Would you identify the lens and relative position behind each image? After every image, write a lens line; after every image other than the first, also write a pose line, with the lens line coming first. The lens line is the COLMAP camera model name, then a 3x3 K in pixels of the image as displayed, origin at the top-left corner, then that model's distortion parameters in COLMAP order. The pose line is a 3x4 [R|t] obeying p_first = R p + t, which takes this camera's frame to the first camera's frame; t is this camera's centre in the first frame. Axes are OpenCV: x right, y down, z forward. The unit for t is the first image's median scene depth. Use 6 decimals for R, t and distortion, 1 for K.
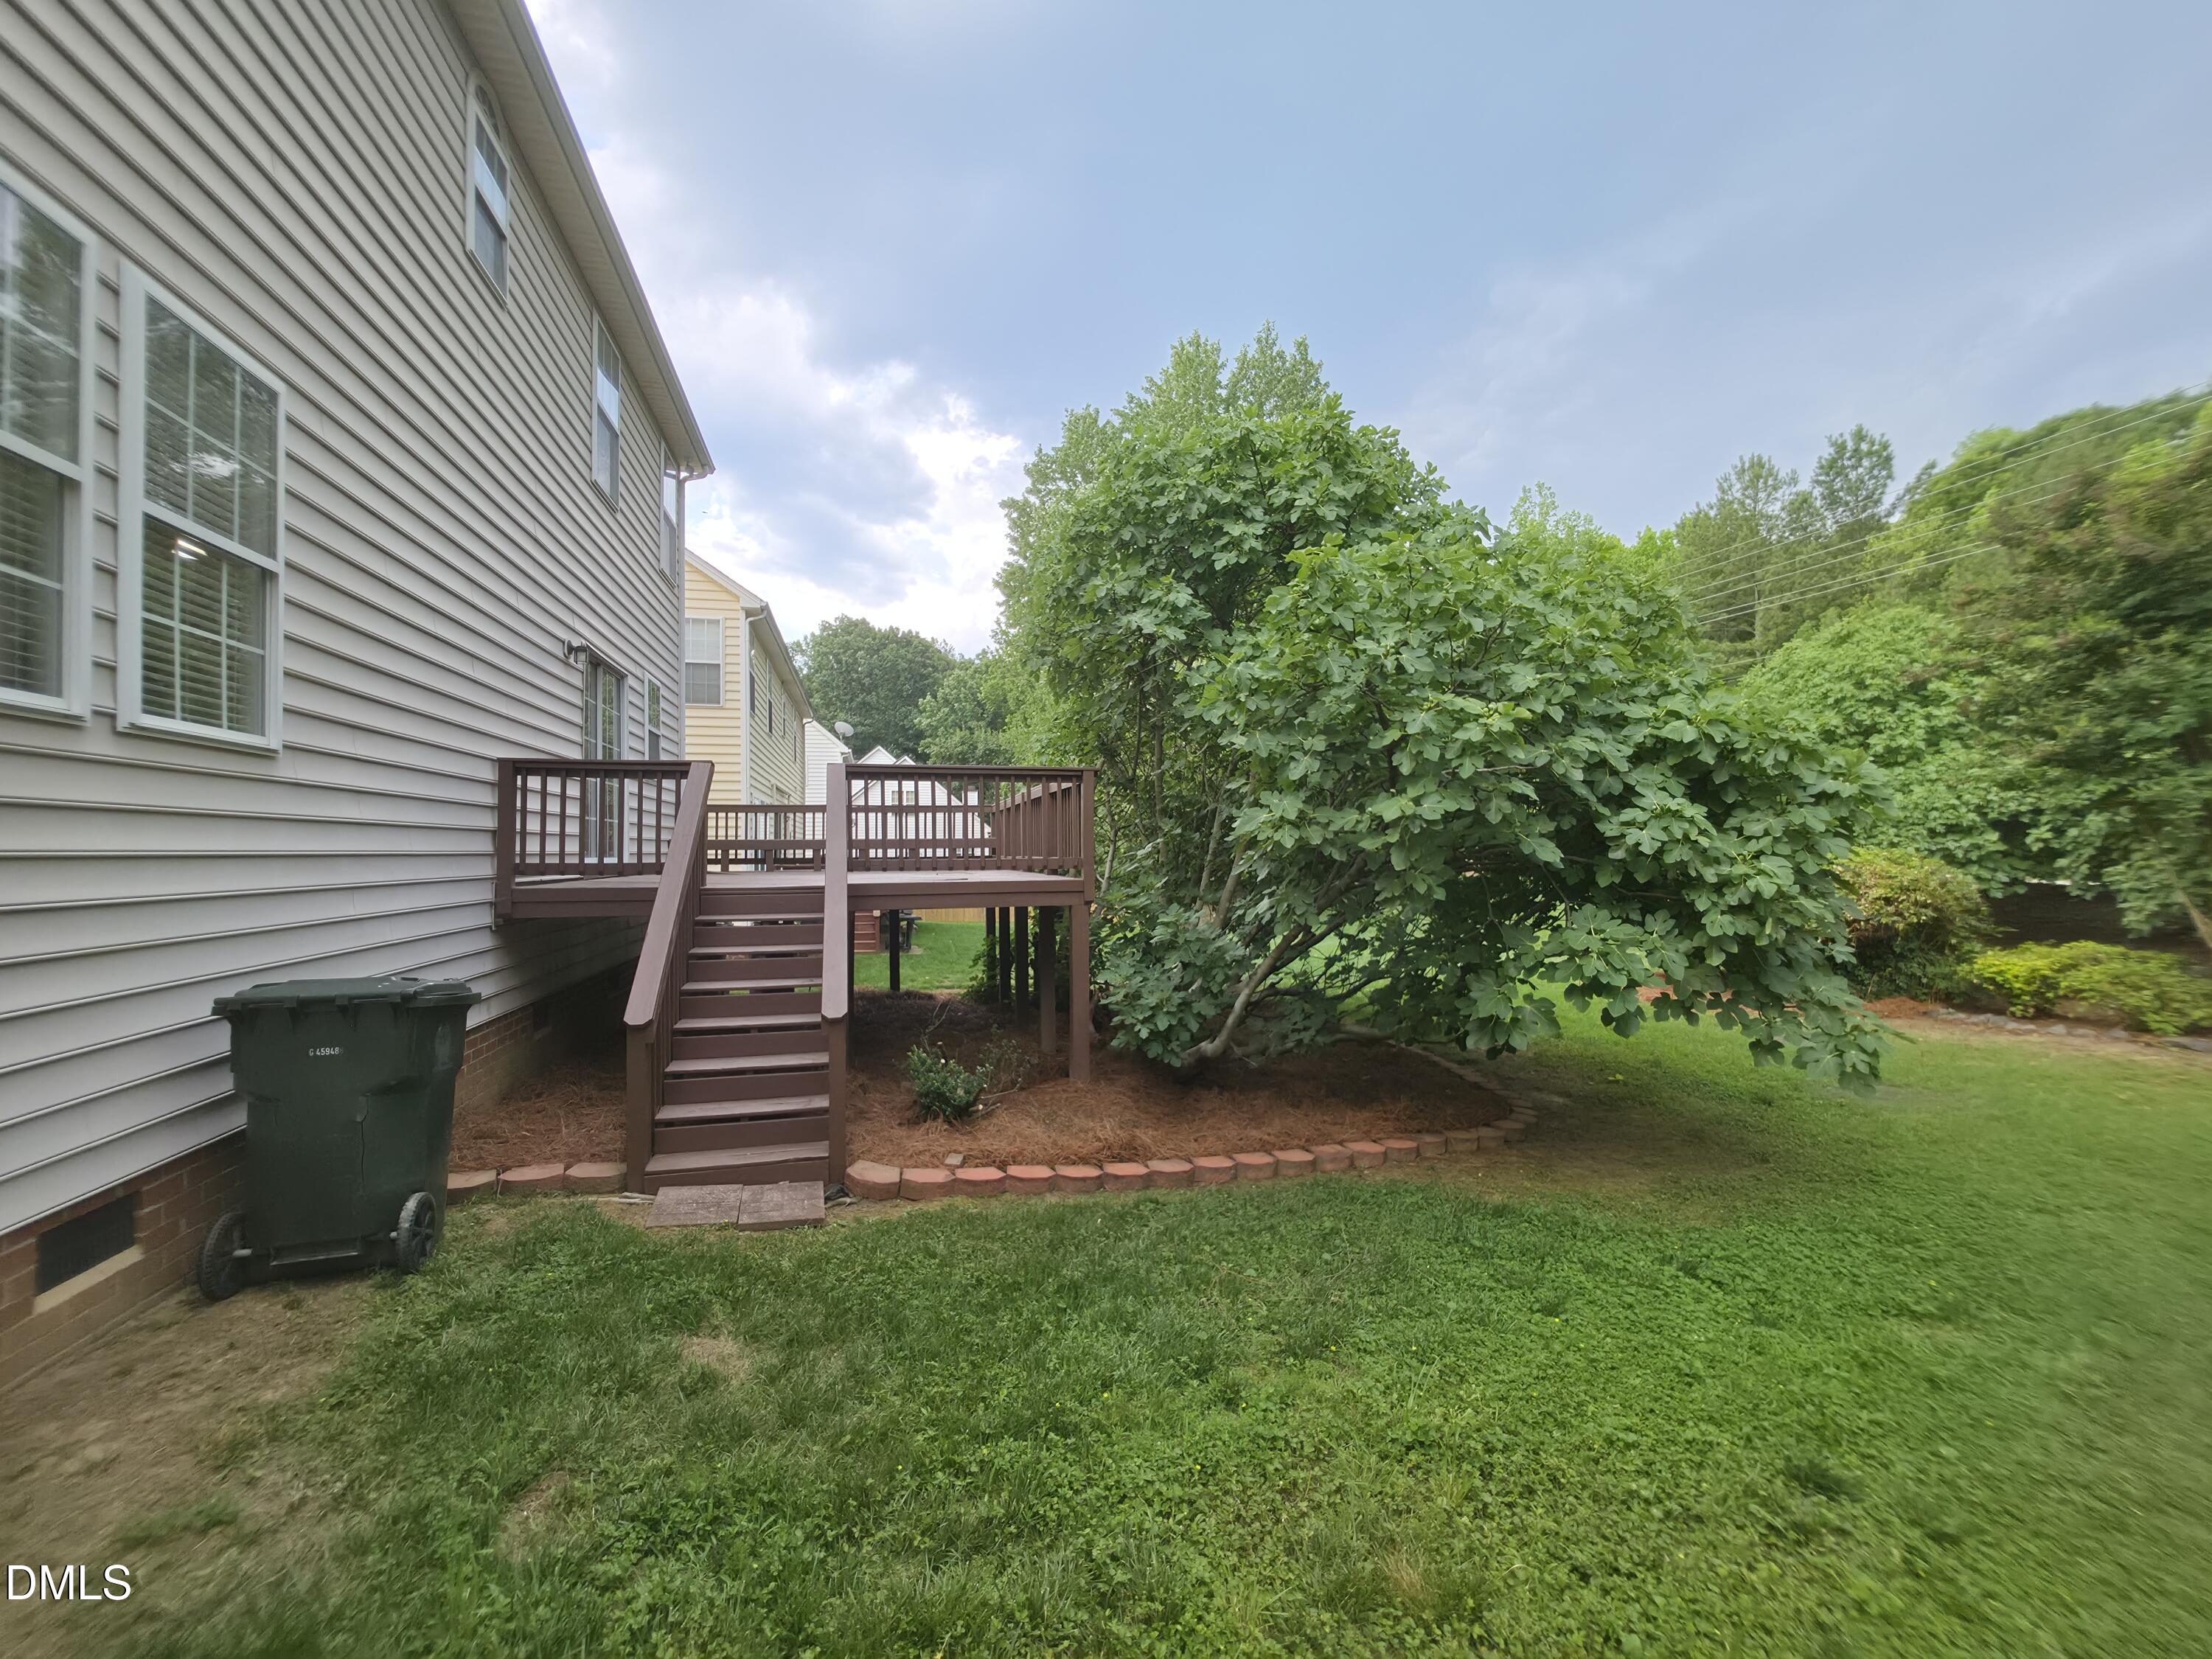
lens RADIAL K [[896.2, 0, 1084.8], [0, 896.2, 843.3], [0, 0, 1]] dist [-0.005120, 0.001586]
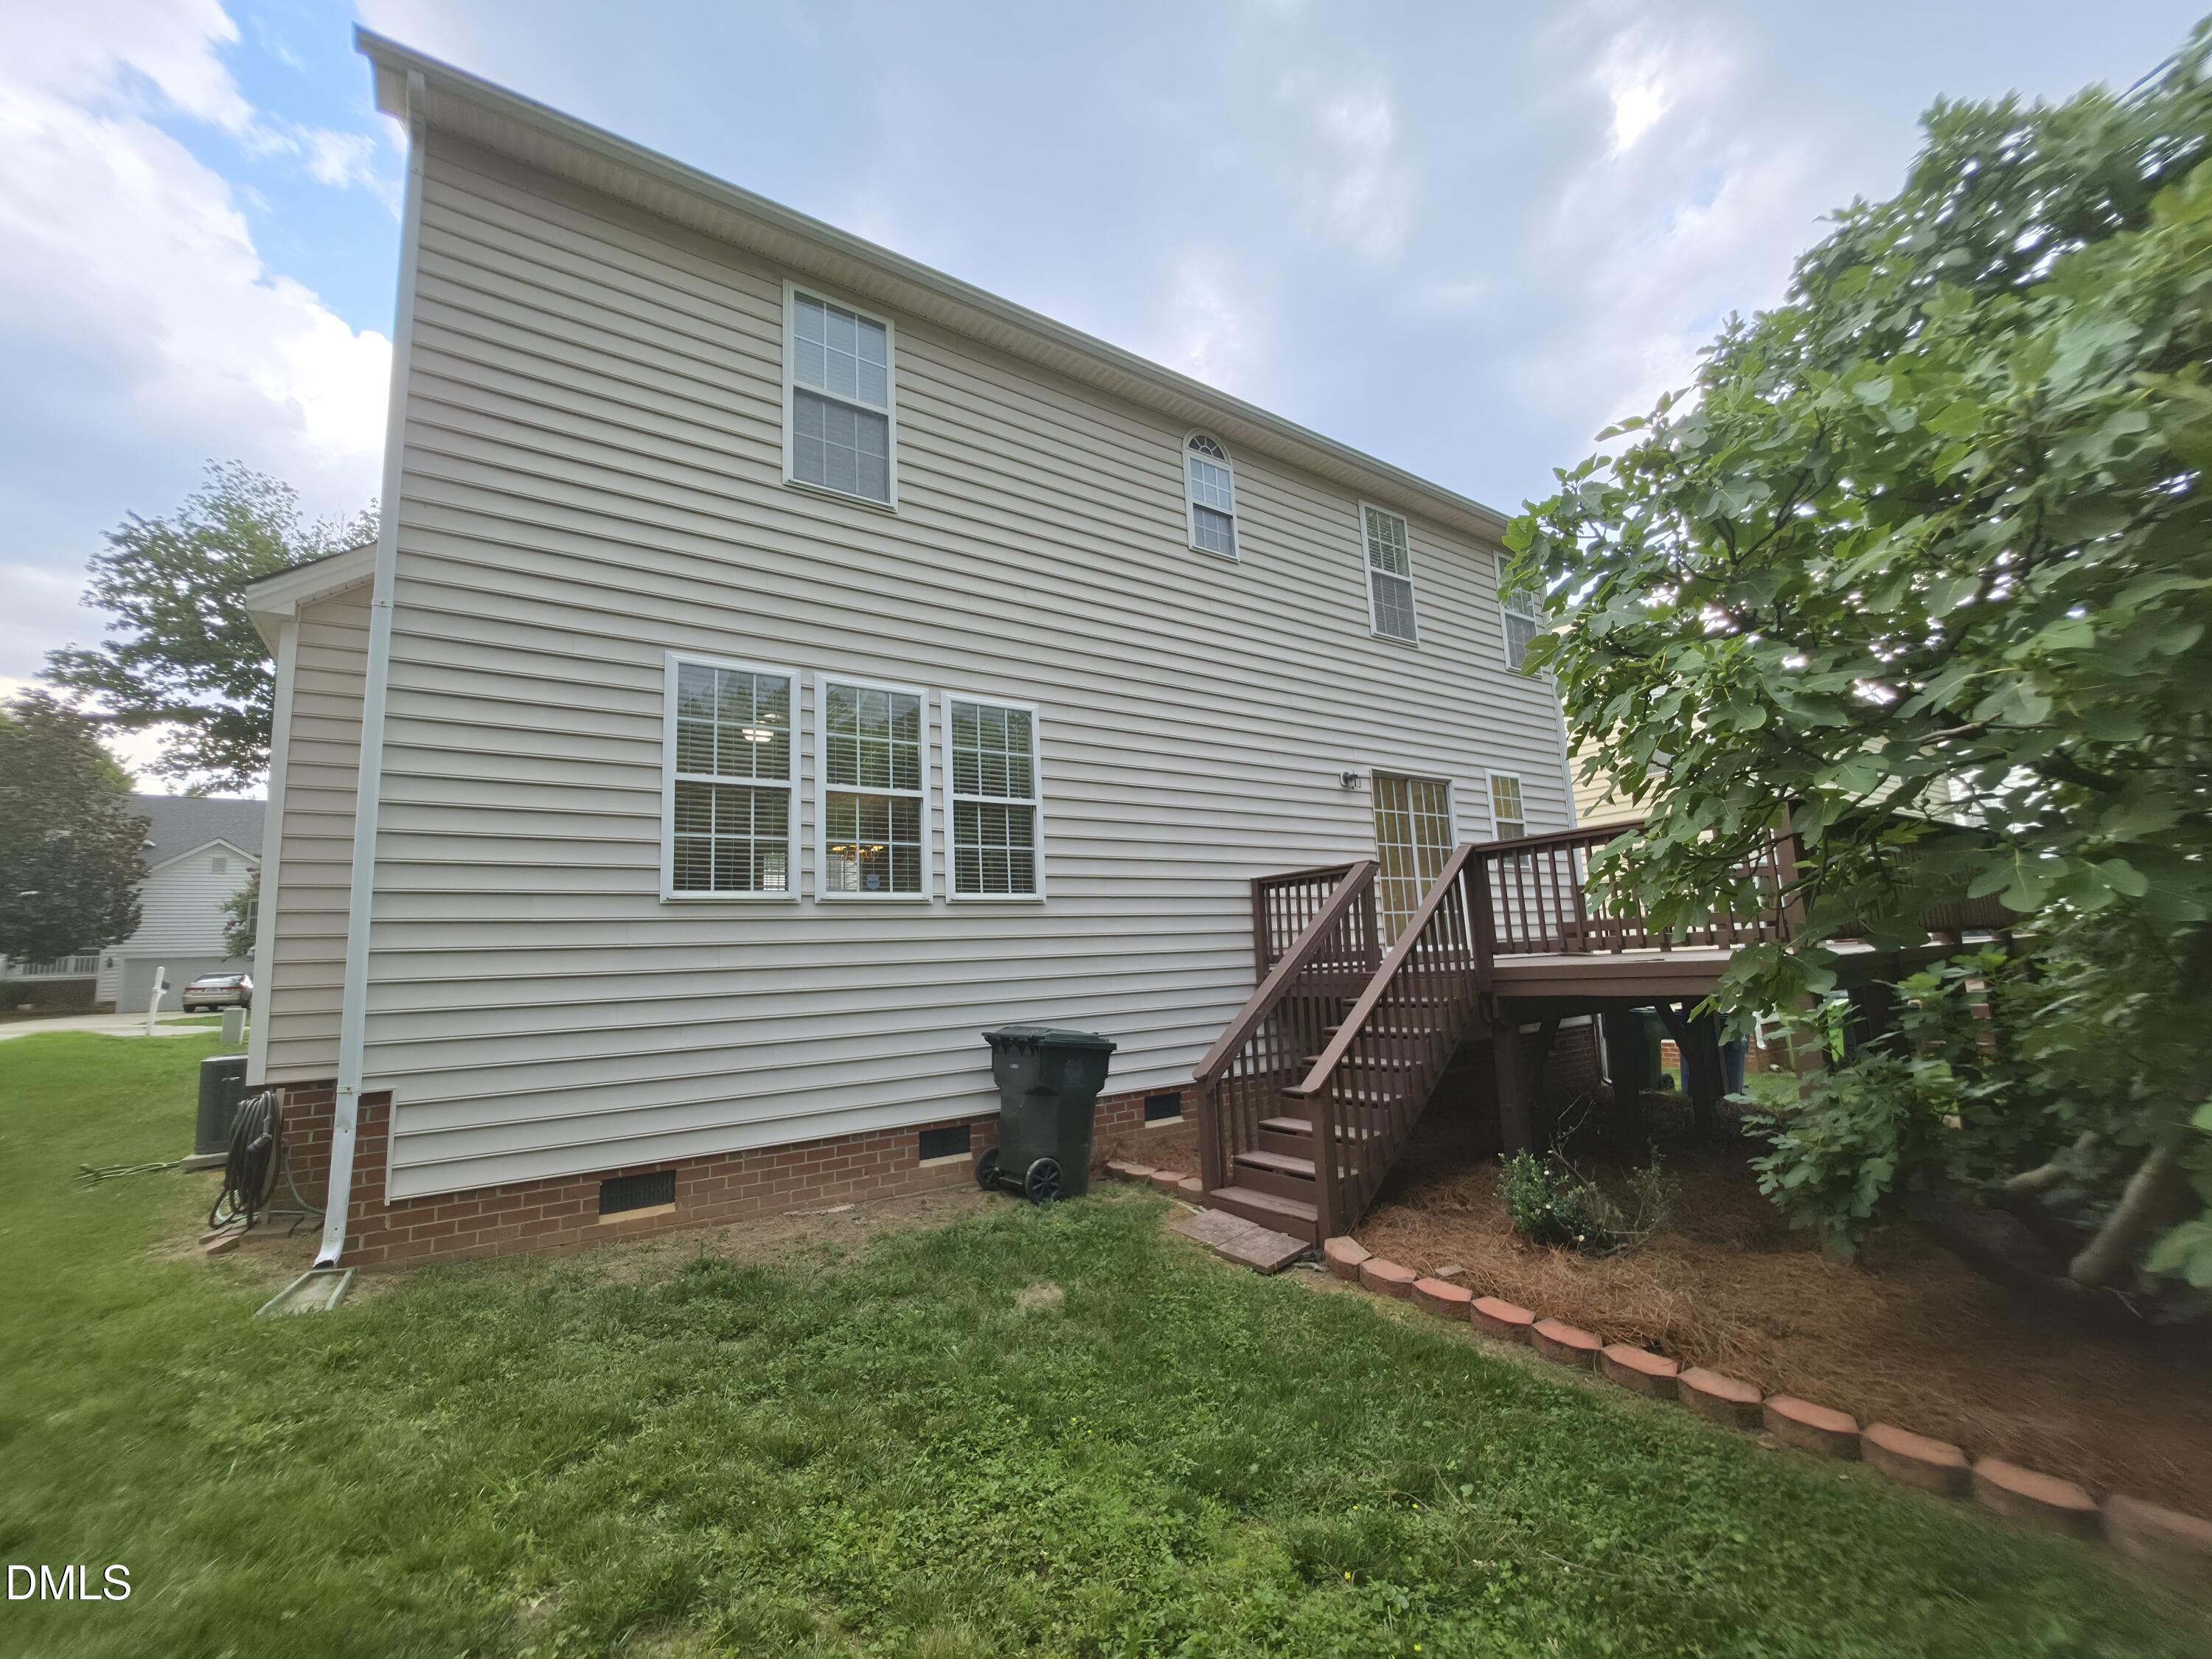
lens RADIAL K [[896.2, 0, 1087.1], [0, 896.2, 842.9], [0, 0, 1]] dist [-0.005120, 0.001586]
pose [[0.348561, -0.137876, -0.927090, 0.565274], [0.053225, 0.990437, -0.127285, 0.012716], [0.935774, -0.004978, 0.352566, 0.290314]]
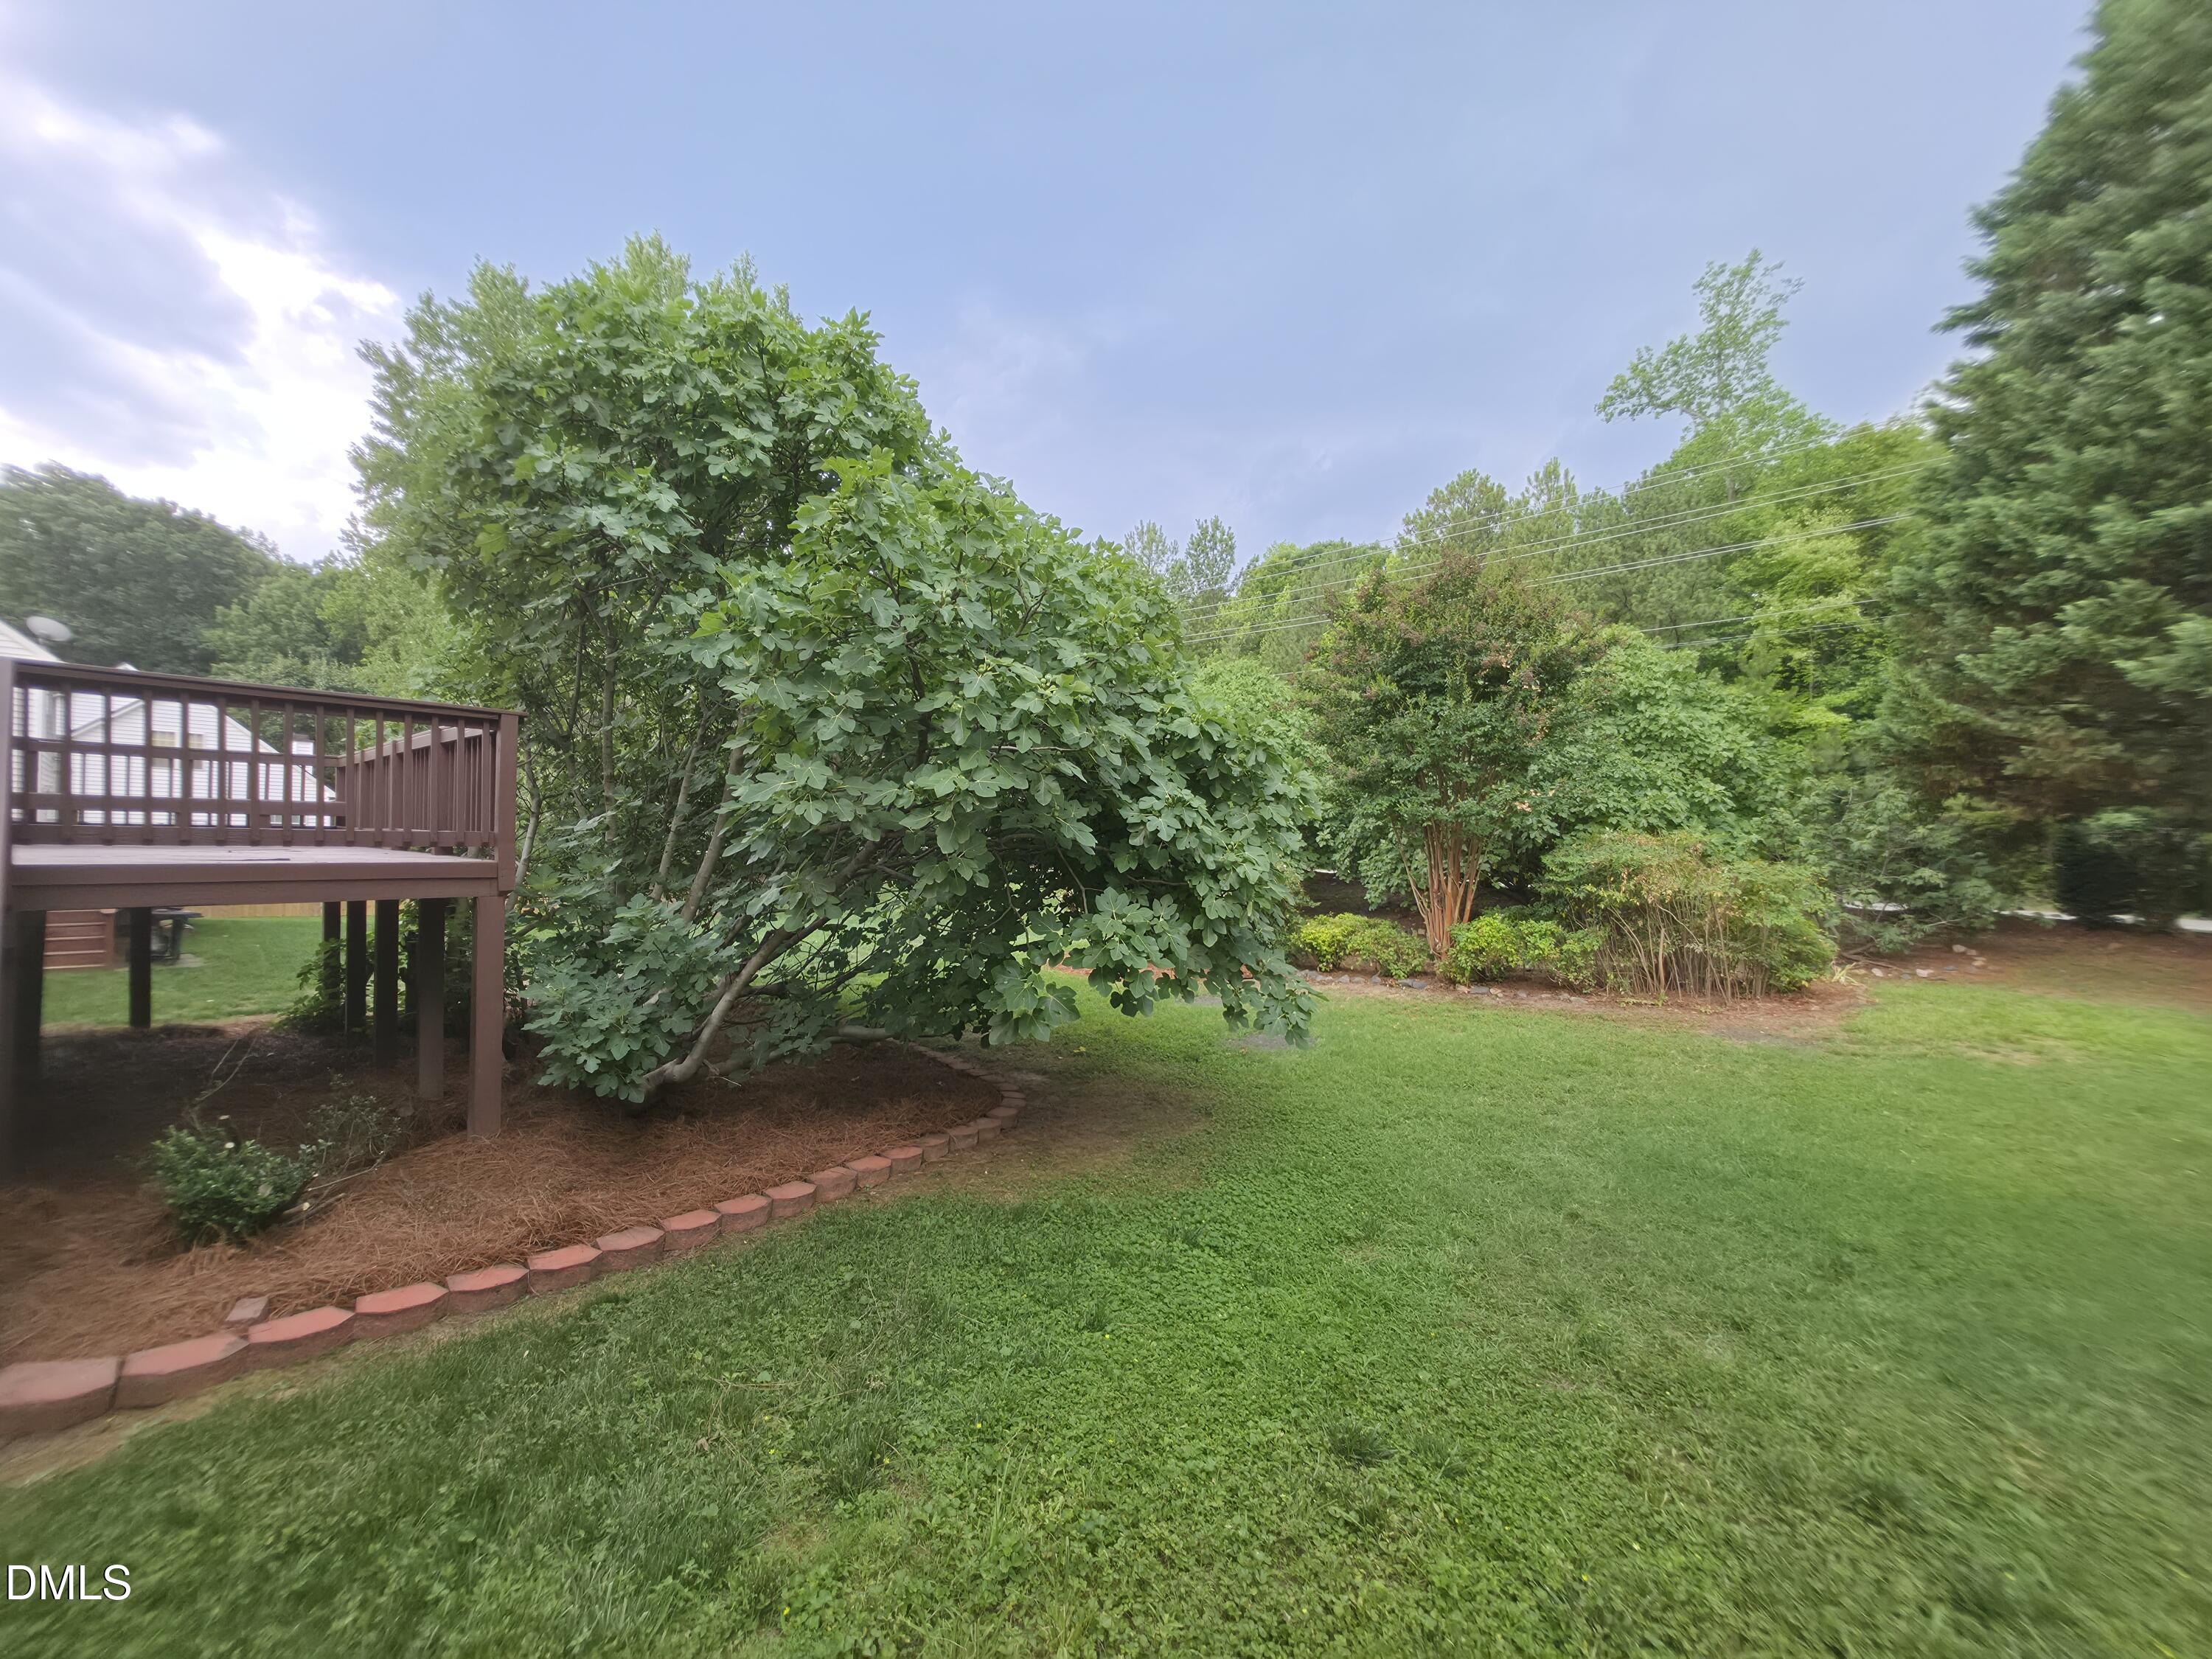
lens RADIAL K [[896.2, 0, 1088.7], [0, 896.2, 842.5], [0, 0, 1]] dist [-0.005120, 0.001586]
pose [[0.826513, 0.022717, 0.562459, -0.016904], [-0.031582, 0.999483, 0.006041, 0.006230], [-0.562031, -0.022756, 0.826803, 0.147662]]
